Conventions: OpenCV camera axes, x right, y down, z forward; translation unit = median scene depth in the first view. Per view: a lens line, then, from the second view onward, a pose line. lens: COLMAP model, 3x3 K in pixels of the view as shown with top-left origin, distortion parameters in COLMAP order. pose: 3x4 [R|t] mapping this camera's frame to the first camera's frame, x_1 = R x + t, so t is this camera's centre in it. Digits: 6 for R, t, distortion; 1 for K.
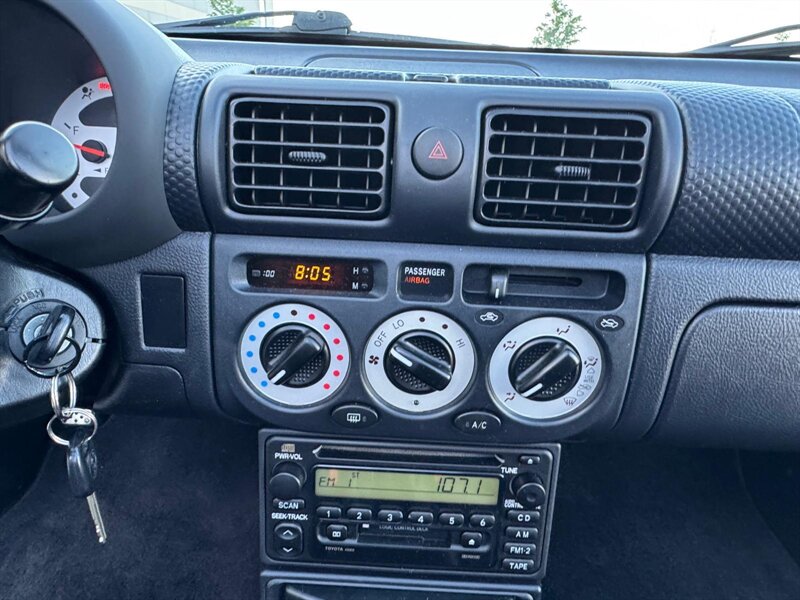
lens RADIAL K [[495.3, 0, 384.0], [0, 495.3, 311.5], [0, 0, 1]] dist [-0.006209, 0.005343]
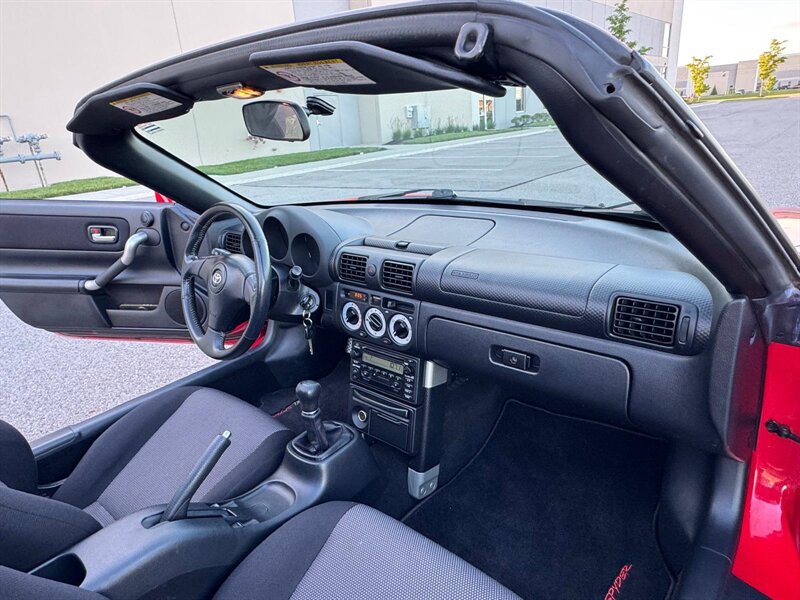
lens RADIAL K [[495.3, 0, 397.3], [0, 495.3, 302.7], [0, 0, 1]] dist [-0.003718, 0.001361]
pose [[0.769586, 0.121991, -0.626782, 2.544756], [-0.163167, 0.986563, -0.008327, -0.037973], [0.617345, 0.108678, 0.779150, -1.841434]]
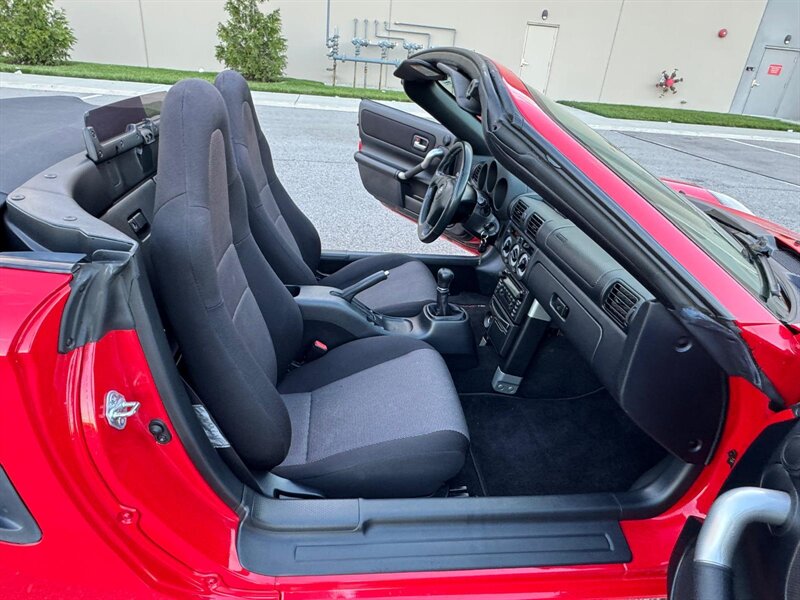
lens RADIAL K [[495.3, 0, 390.9], [0, 495.3, 299.4], [0, 0, 1]] dist [-0.006209, 0.005343]
pose [[0.130702, 0.412013, -0.901755, 4.700990], [-0.475197, 0.824304, 0.307749, -0.482375], [0.870117, 0.388288, 0.303526, -1.477126]]
